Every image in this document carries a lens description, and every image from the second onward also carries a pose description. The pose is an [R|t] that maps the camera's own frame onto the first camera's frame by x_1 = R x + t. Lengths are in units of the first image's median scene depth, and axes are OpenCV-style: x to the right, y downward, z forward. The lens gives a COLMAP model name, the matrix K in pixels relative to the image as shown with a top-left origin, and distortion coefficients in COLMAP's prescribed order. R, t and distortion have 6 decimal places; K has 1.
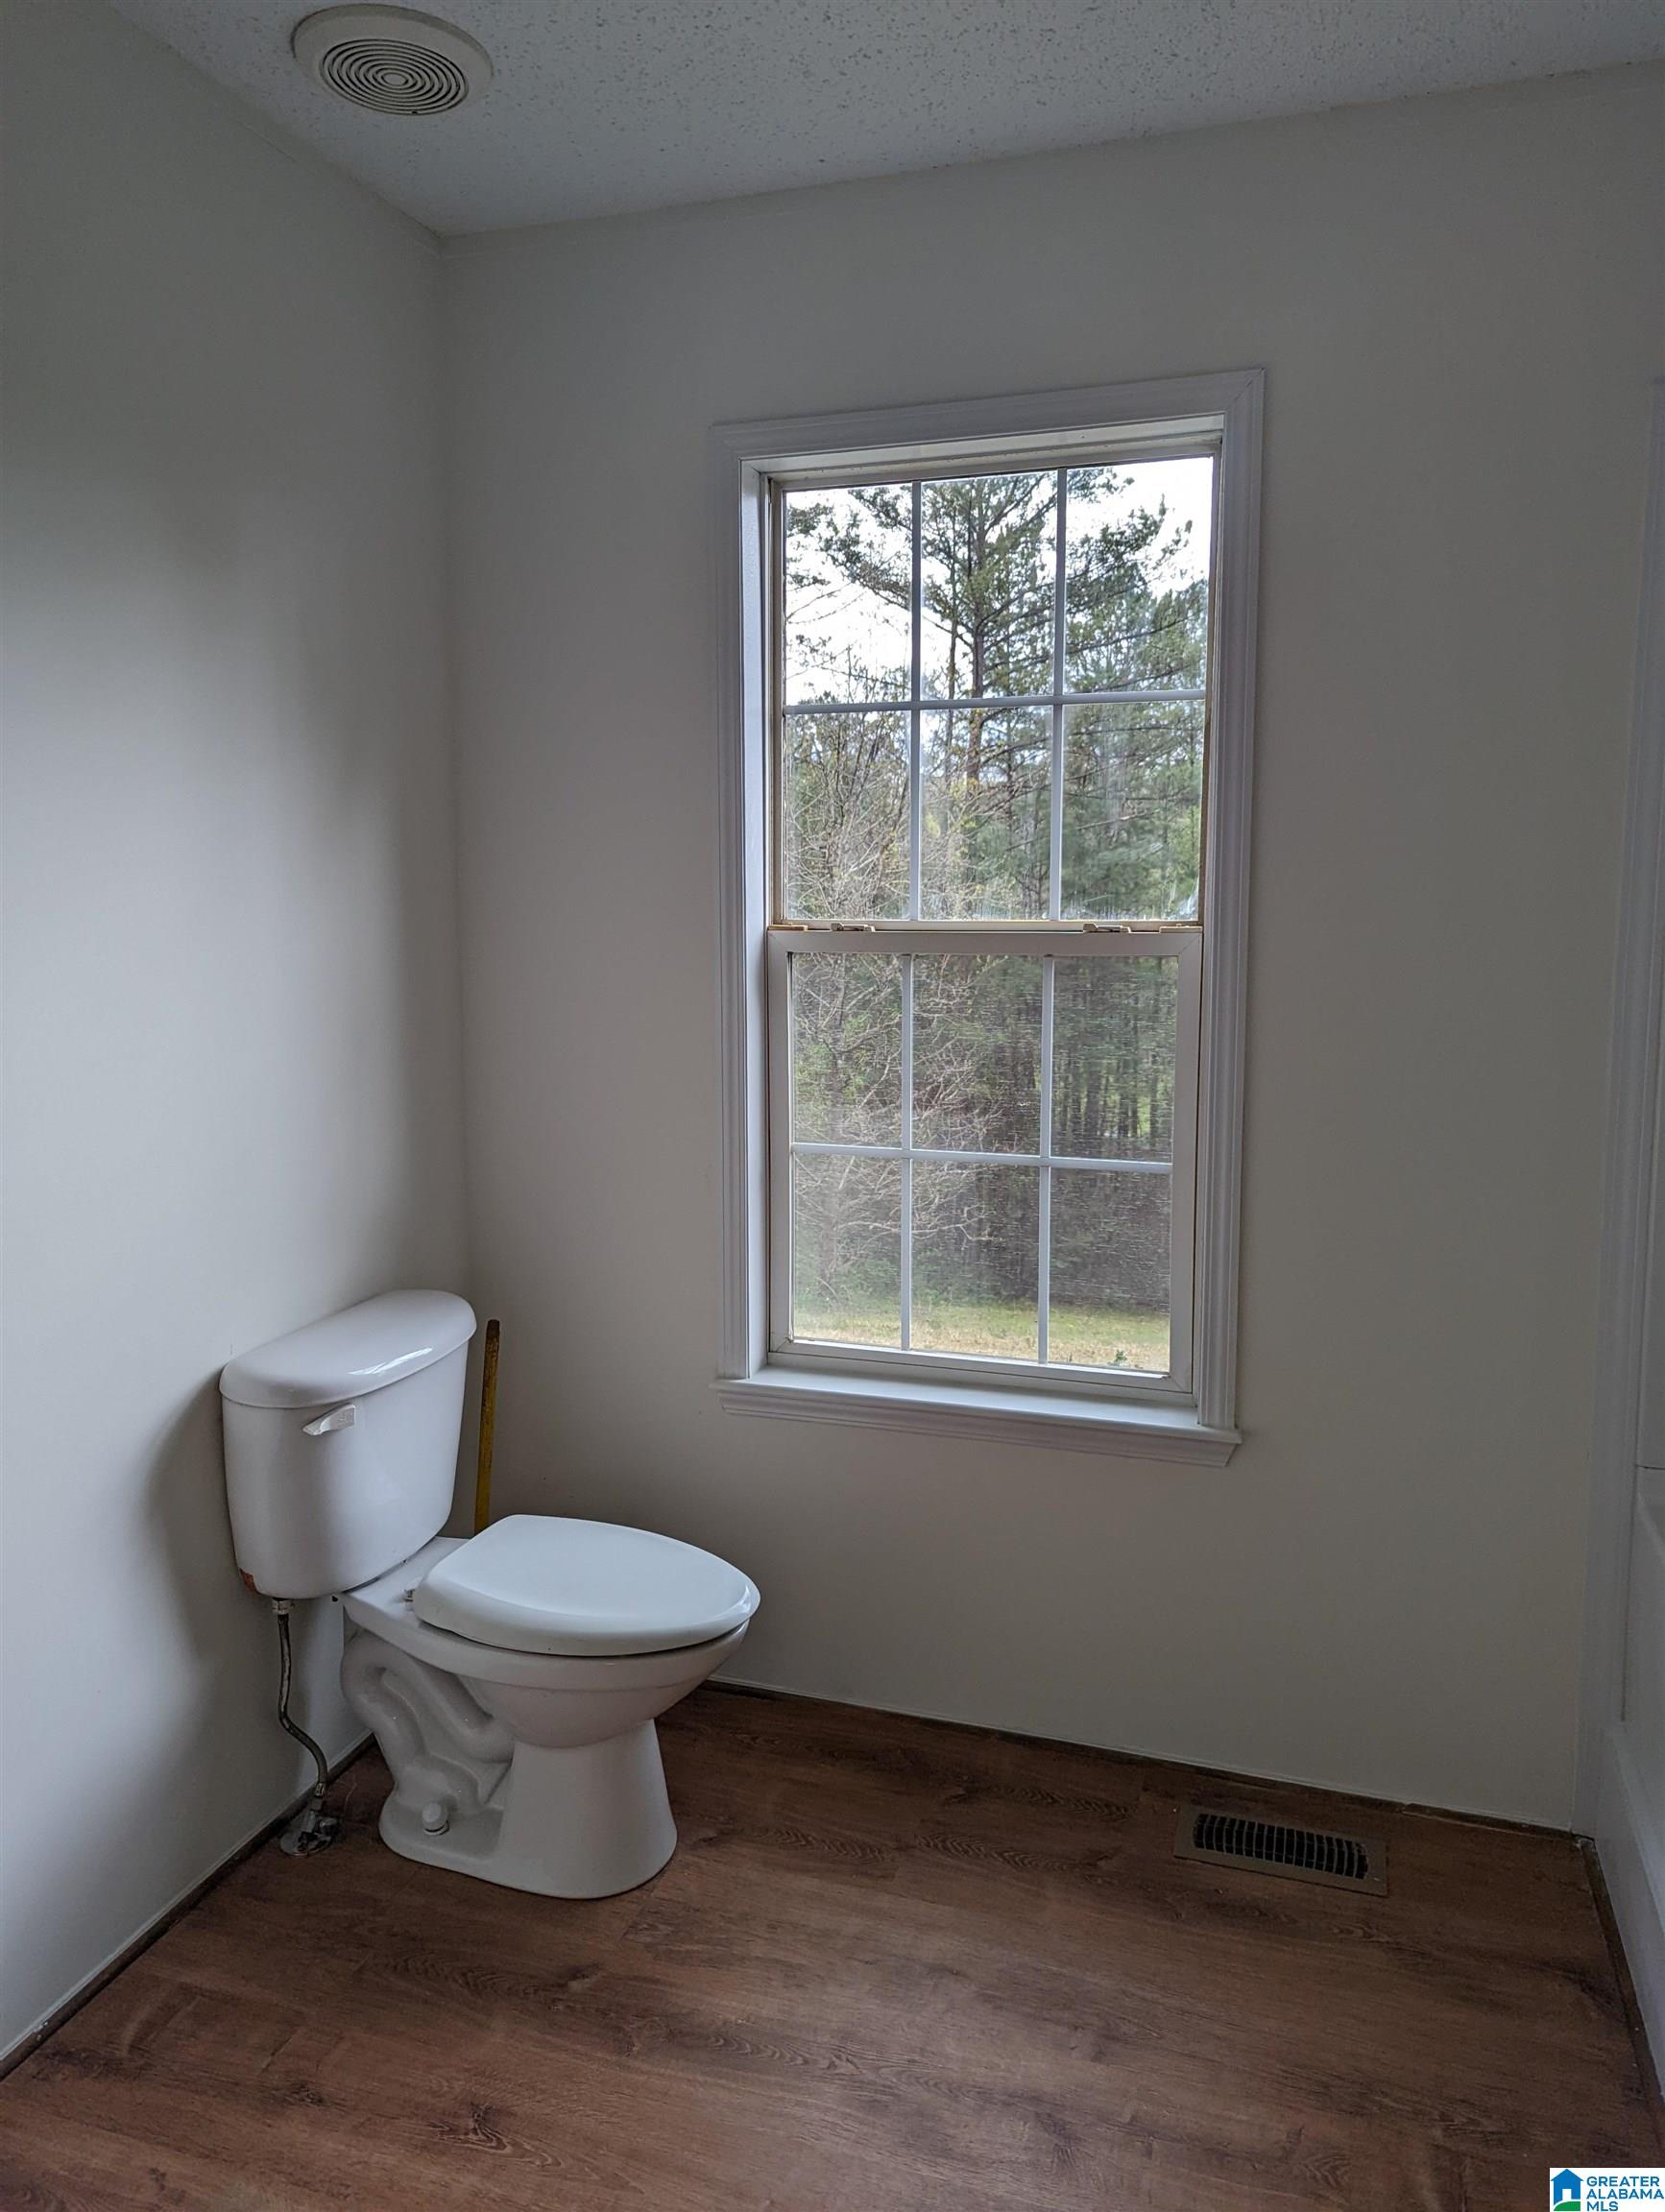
lens RADIAL K [[1565.6, 0, 848.2], [0, 1565.6, 1099.9], [0, 0, 1]] dist [0.042346, -0.026266]
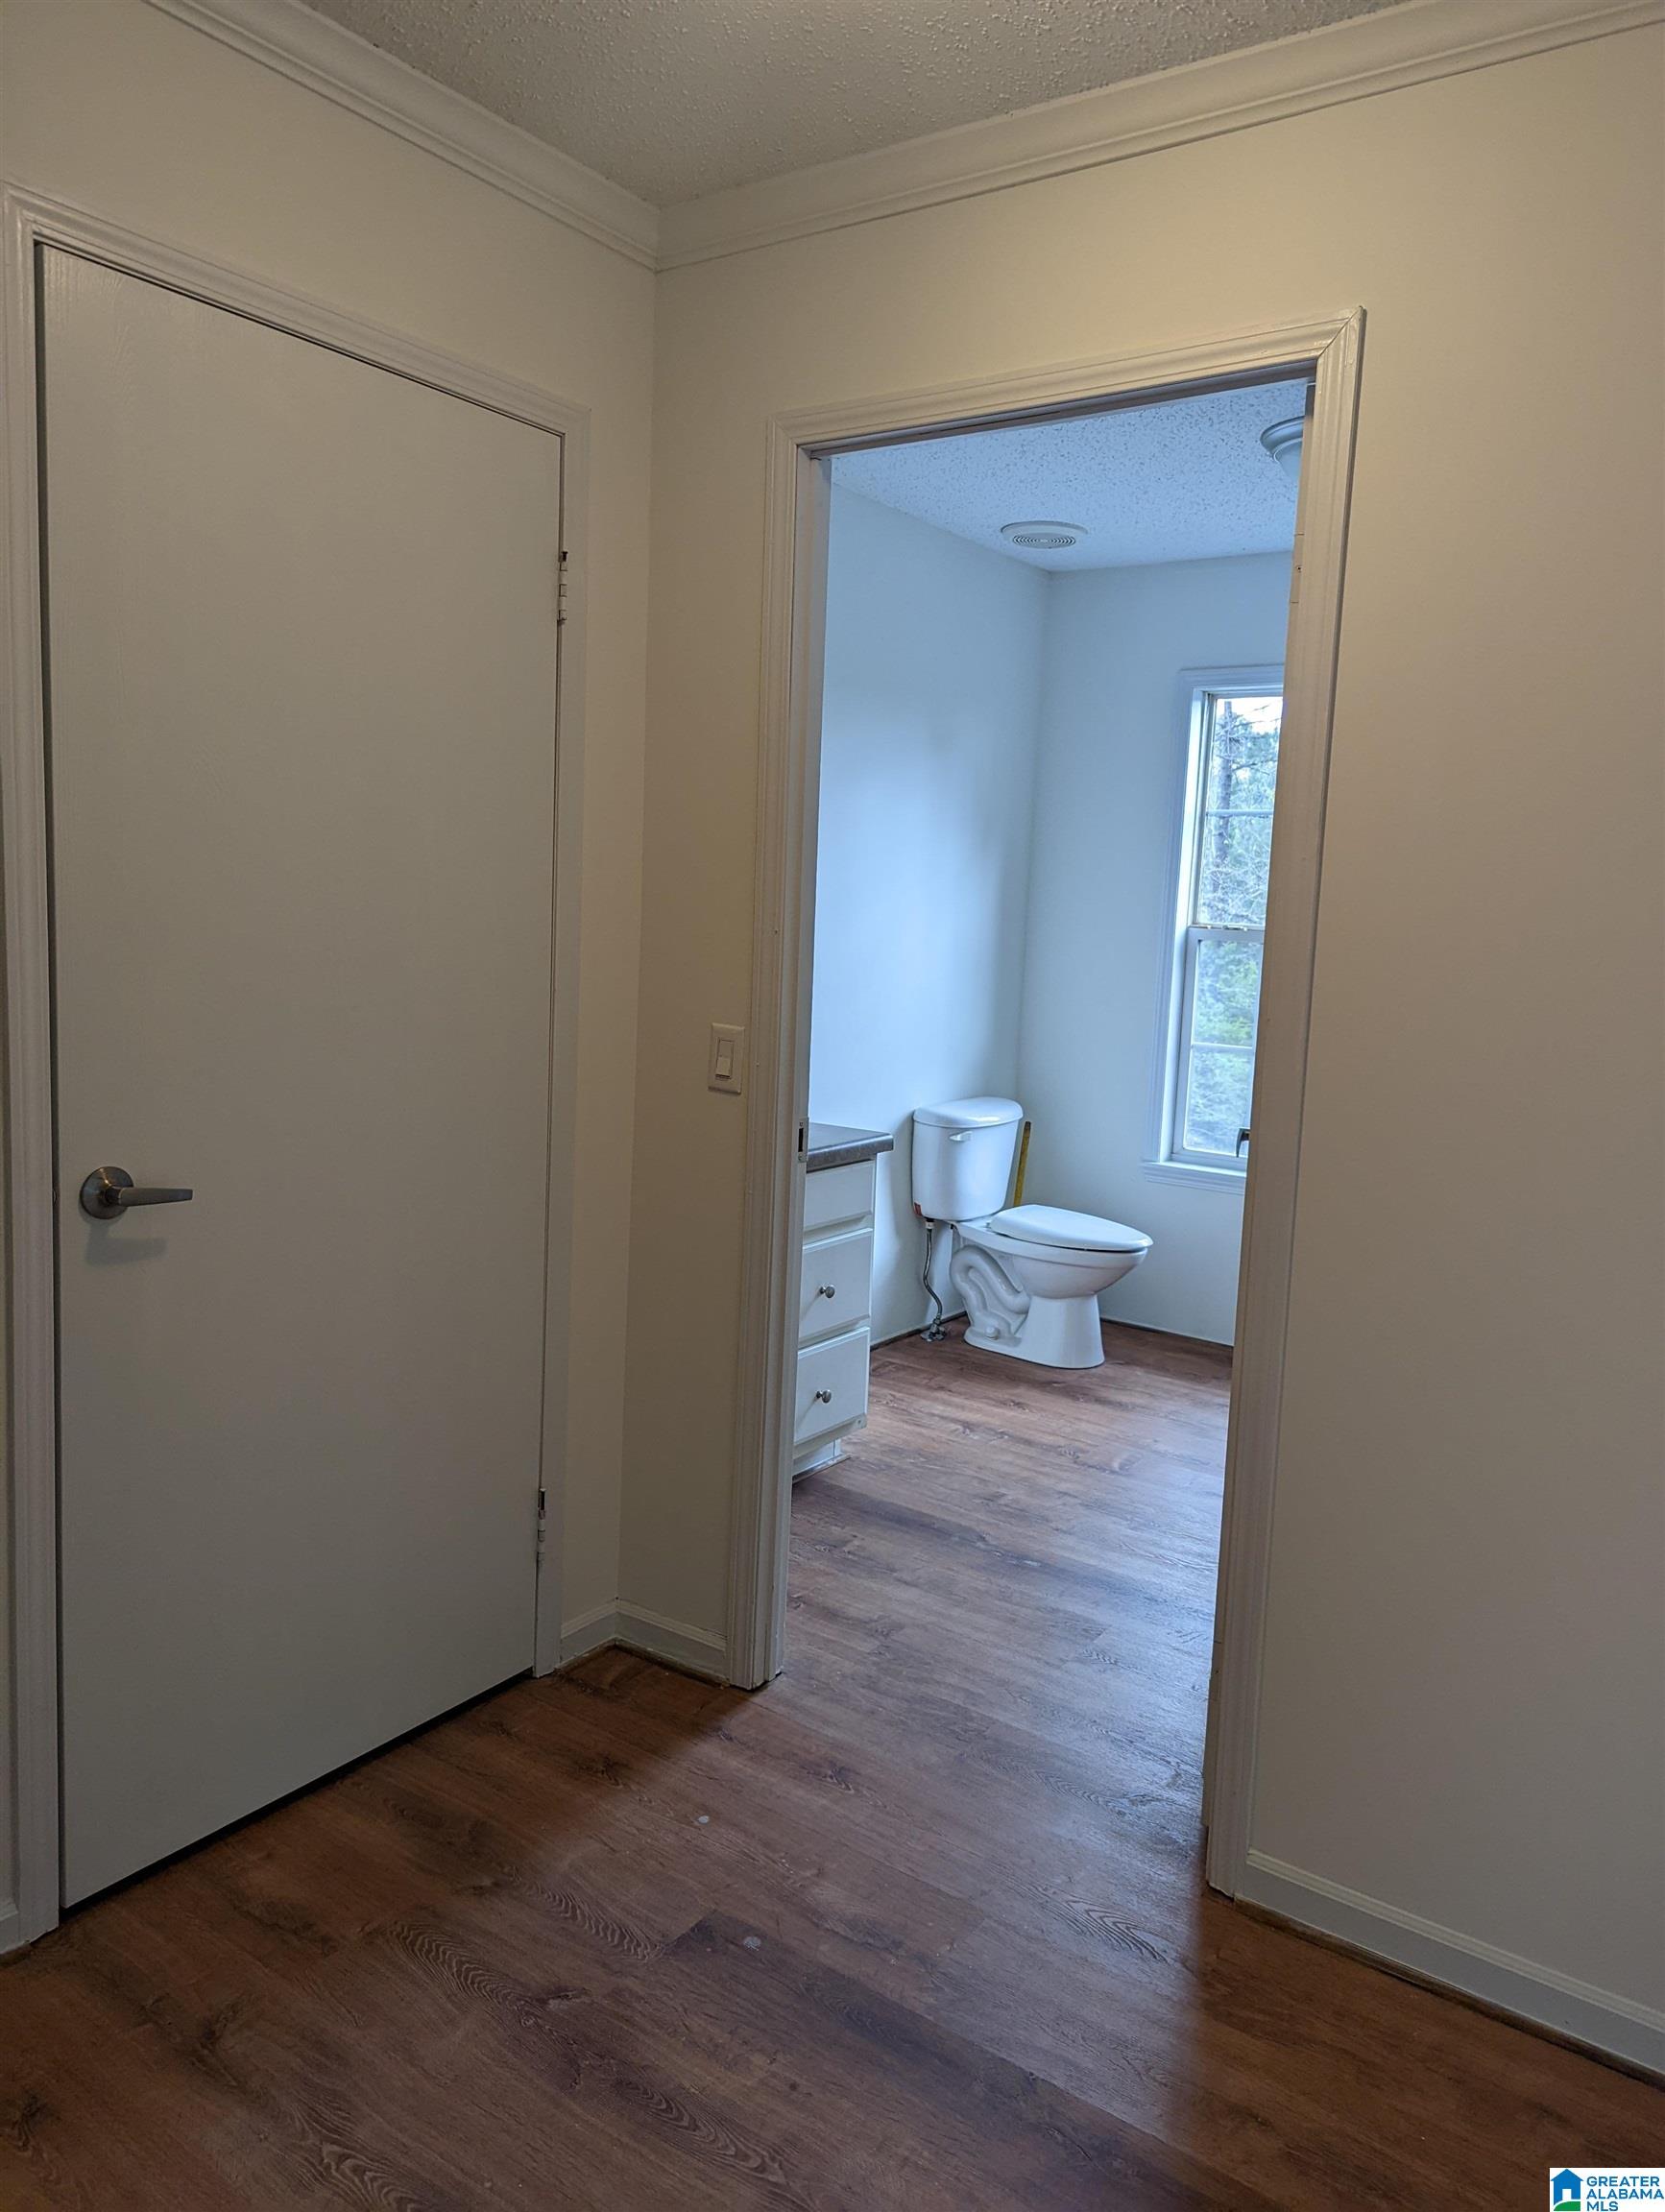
lens RADIAL K [[1565.6, 0, 852.4], [0, 1565.6, 1089.1], [0, 0, 1]] dist [0.042346, -0.026266]
pose [[0.953767, 0.074863, -0.291072, 0.150675], [-0.082601, 0.996479, -0.014371, 0.173324], [0.288972, 0.037750, 0.956593, -1.086165]]
